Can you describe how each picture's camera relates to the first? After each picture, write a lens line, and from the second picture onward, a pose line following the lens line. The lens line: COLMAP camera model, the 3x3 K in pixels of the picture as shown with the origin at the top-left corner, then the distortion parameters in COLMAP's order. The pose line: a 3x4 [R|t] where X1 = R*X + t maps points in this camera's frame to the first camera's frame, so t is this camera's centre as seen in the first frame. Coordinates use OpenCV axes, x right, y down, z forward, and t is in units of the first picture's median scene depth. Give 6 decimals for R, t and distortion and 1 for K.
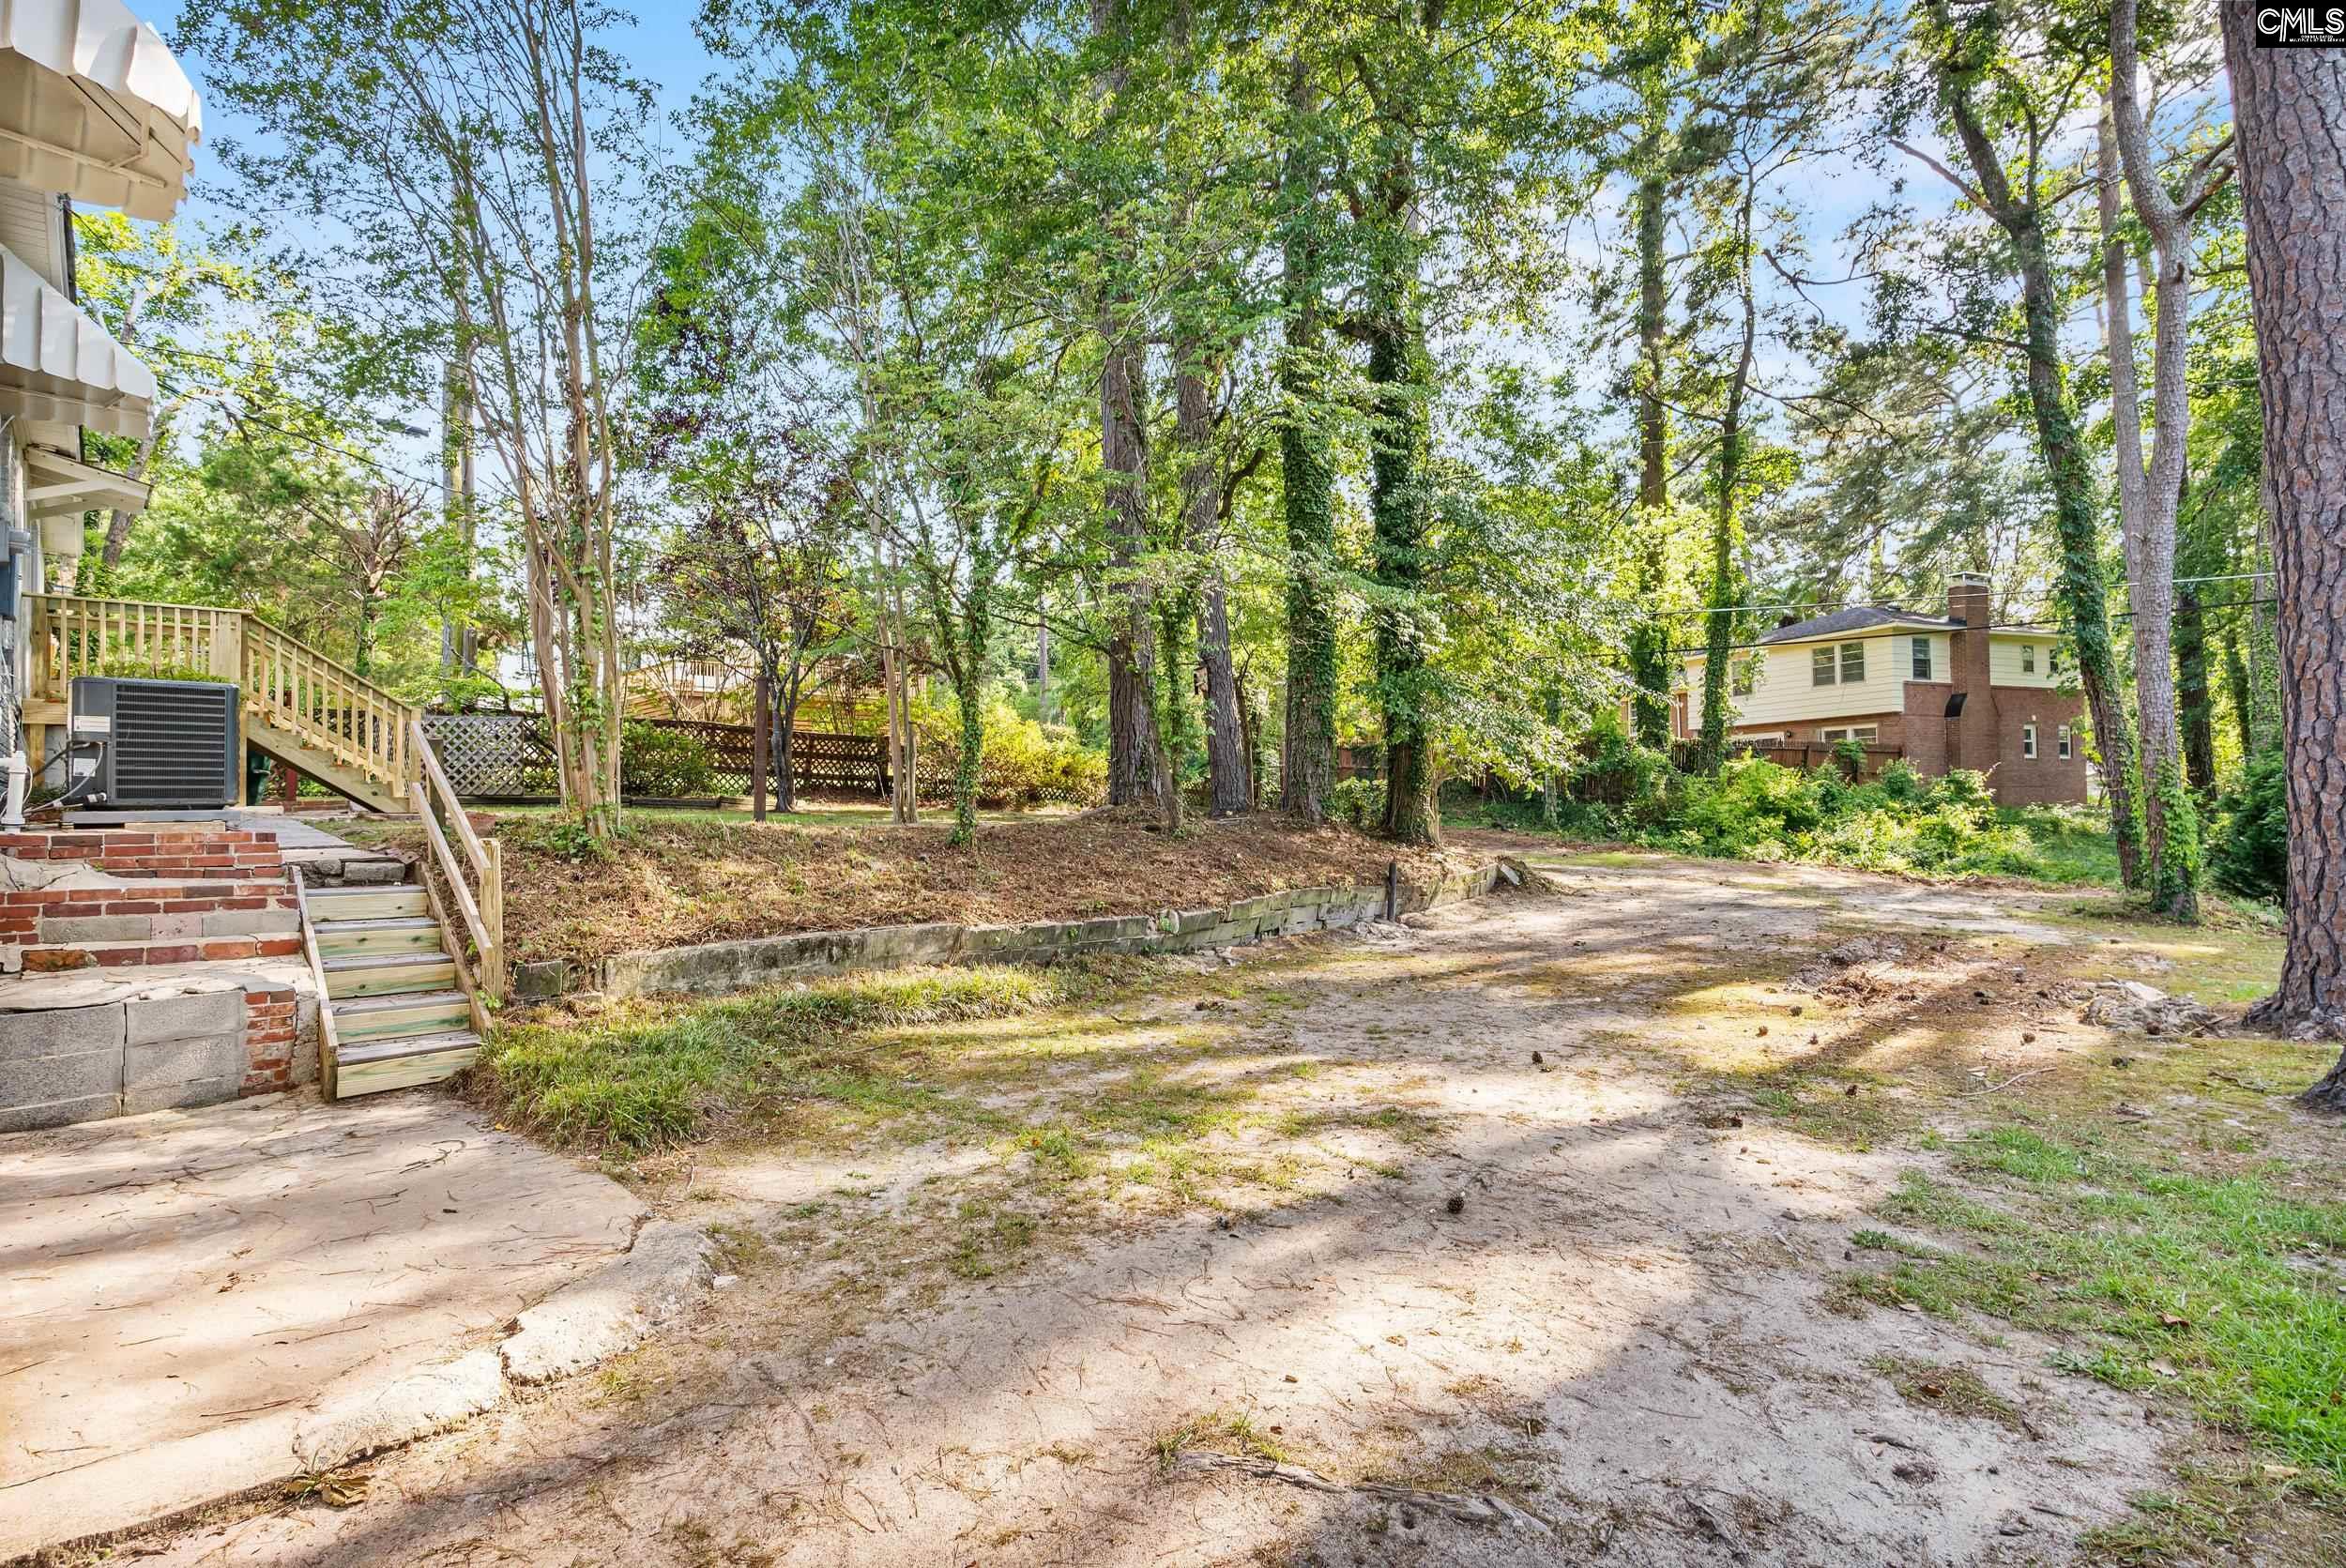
lens RADIAL K [[1095.7, 0, 1179.5], [0, 1095.7, 782.8], [0, 0, 1]] dist [-0.006824, 0.000058]
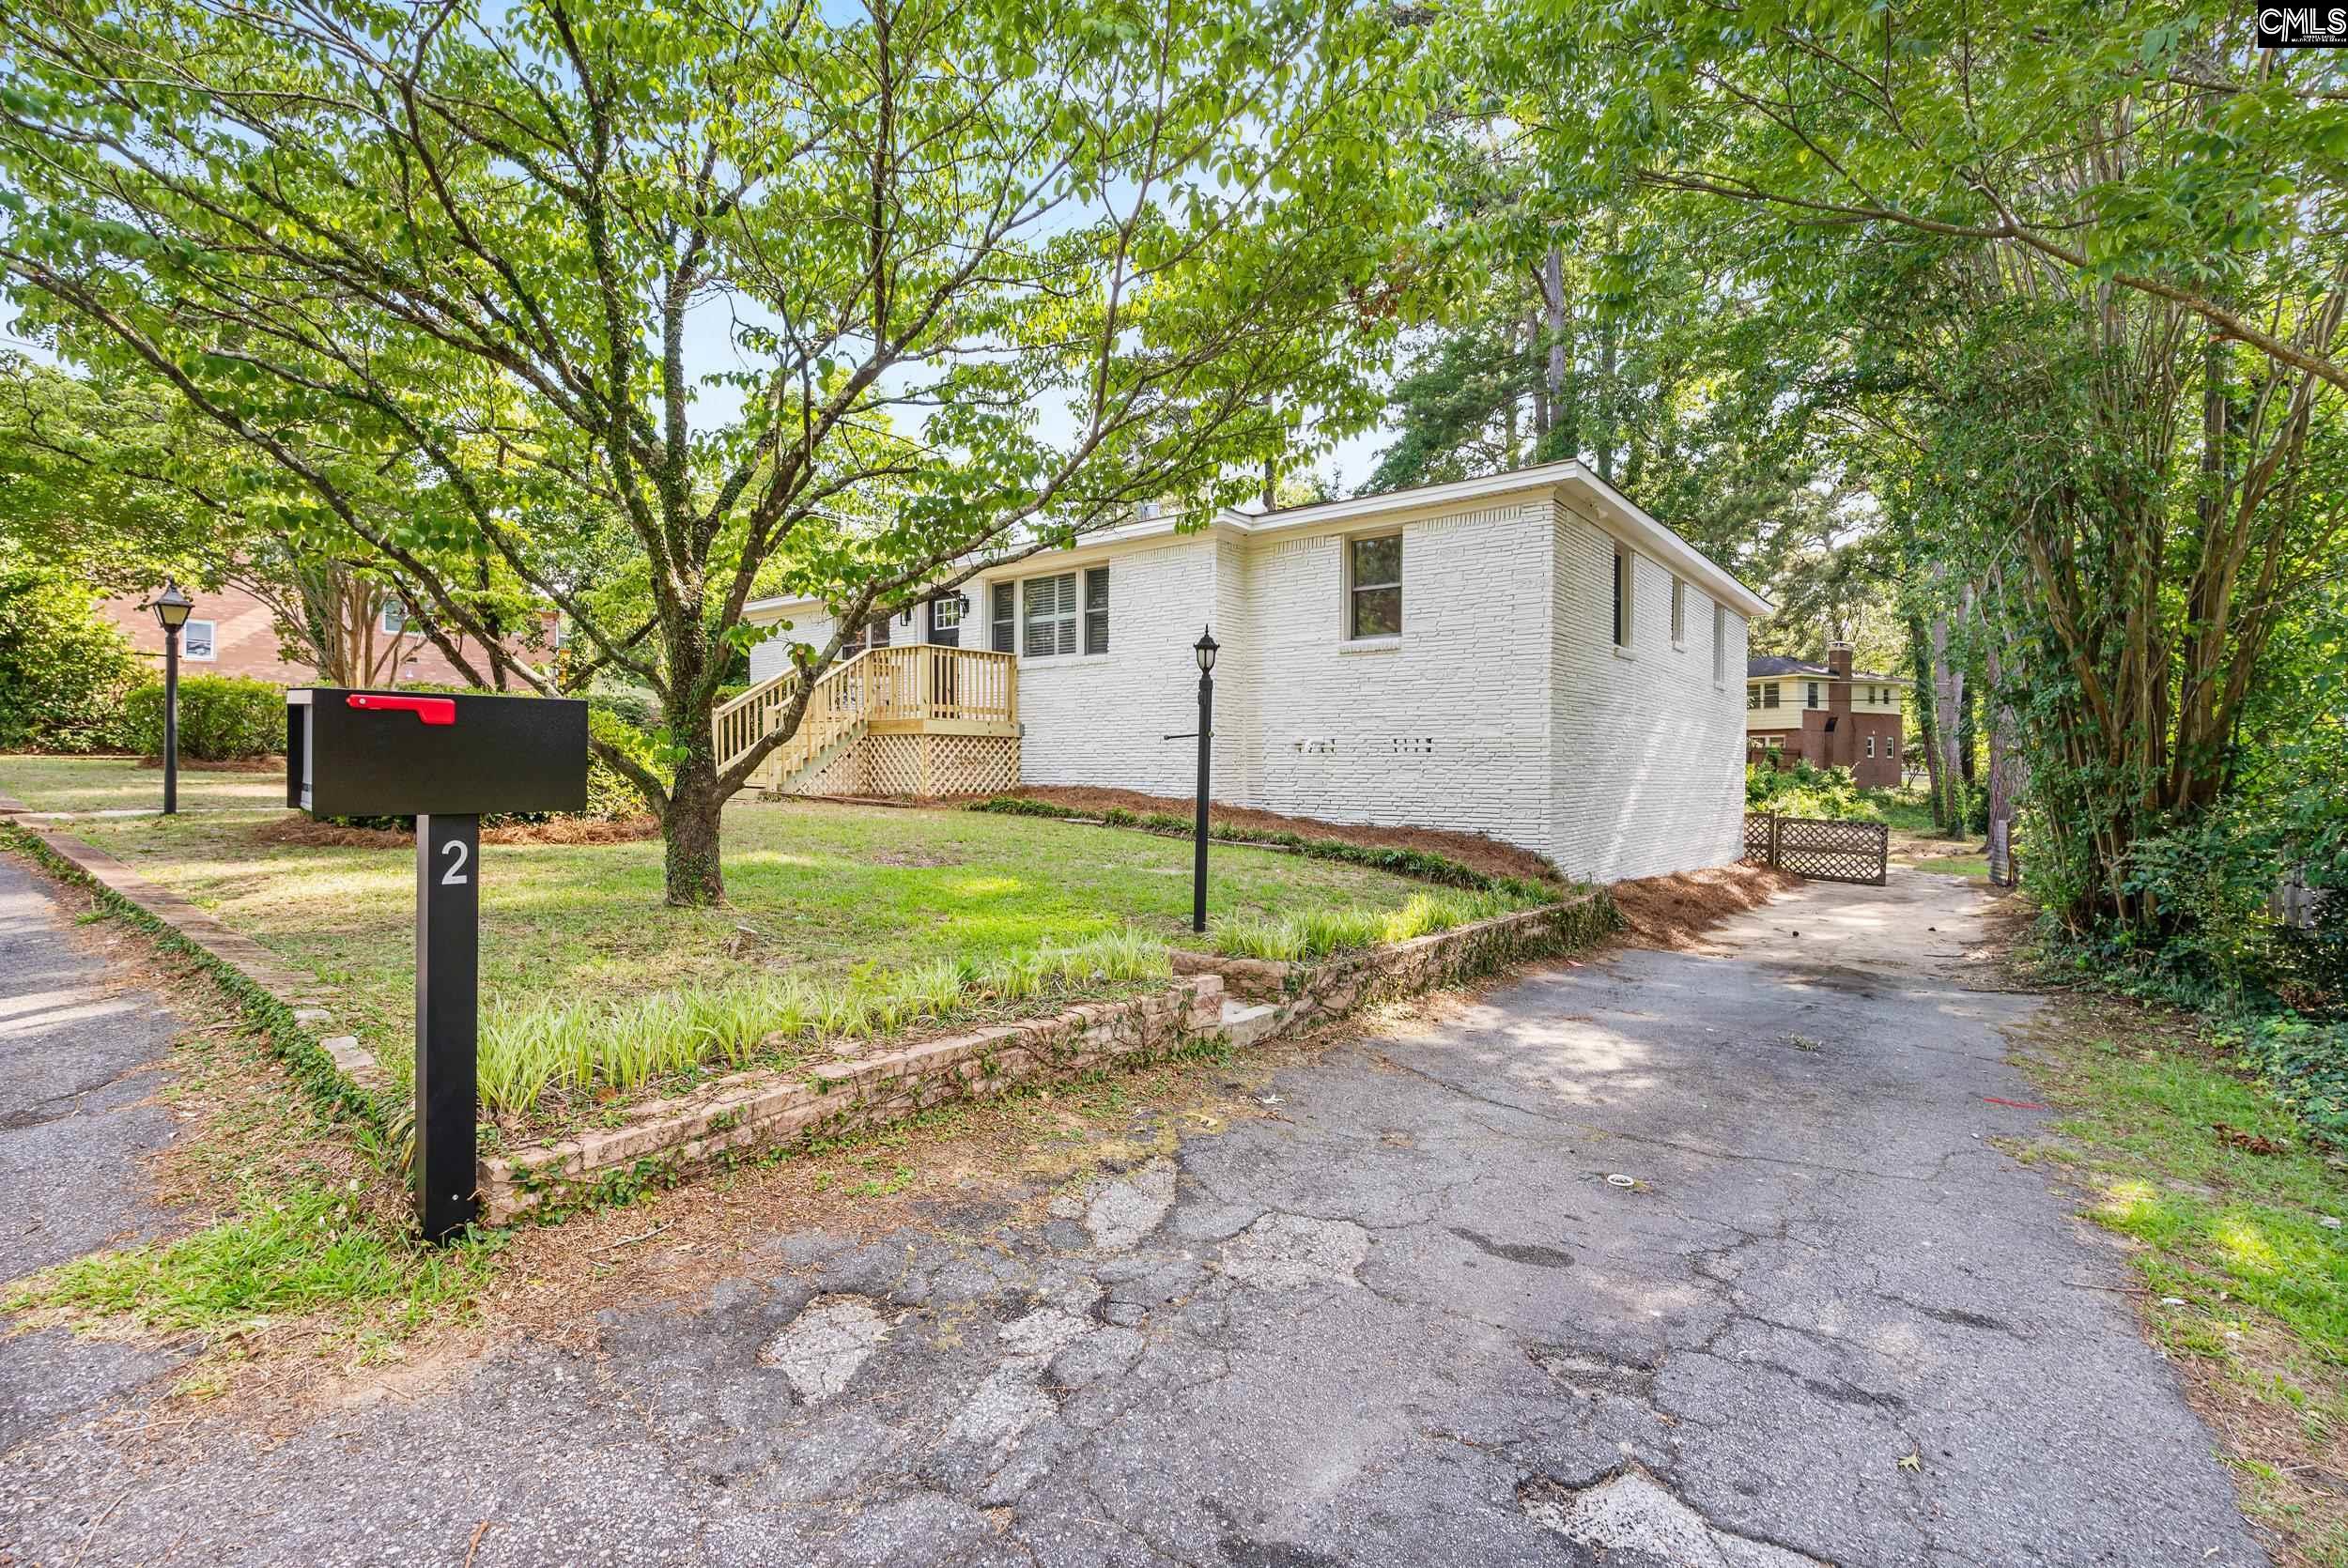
lens RADIAL K [[1096.4, 0, 1167.0], [0, 1096.4, 784.2], [0, 0, 1]] dist [-0.006824, 0.000058]
pose [[0.992416, 0.014790, 0.122033, -0.494888], [-0.018802, 0.999318, 0.031792, -0.017448], [-0.121480, -0.033845, 0.992017, -0.524601]]
